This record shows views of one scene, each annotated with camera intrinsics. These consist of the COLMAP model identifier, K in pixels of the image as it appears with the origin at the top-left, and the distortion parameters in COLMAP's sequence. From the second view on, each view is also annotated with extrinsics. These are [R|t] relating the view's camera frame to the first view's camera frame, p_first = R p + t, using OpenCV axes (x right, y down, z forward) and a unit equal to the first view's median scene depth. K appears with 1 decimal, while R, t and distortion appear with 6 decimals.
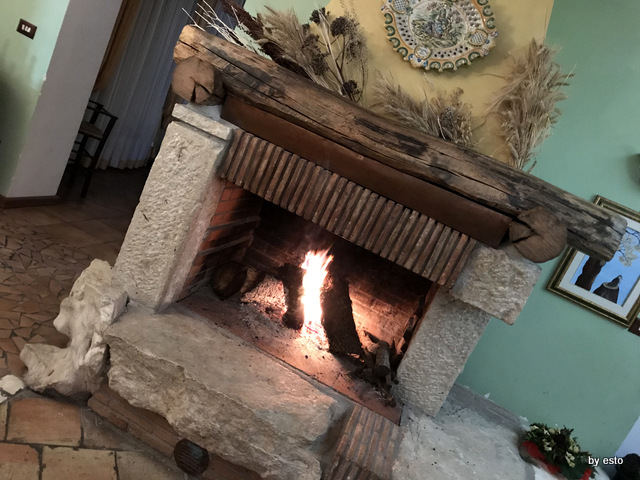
lens RADIAL K [[526.9, 0, 320.4], [0, 526.9, 240.8], [0, 0, 1]] dist [-0.004752, -0.003014]
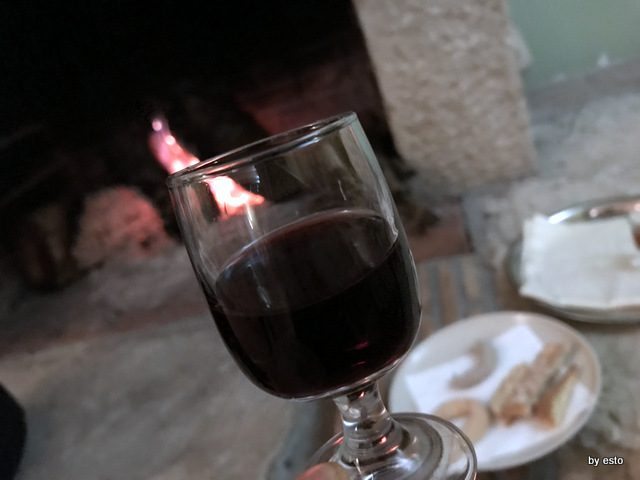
lens RADIAL K [[526.9, 0, 318.8], [0, 526.9, 238.5], [0, 0, 1]] dist [-0.004752, -0.003014]
pose [[0.714439, -0.669390, -0.203699, 0.139301], [0.697529, 0.704278, 0.132084, 0.195101], [0.055045, -0.236451, 0.970083, 0.564613]]
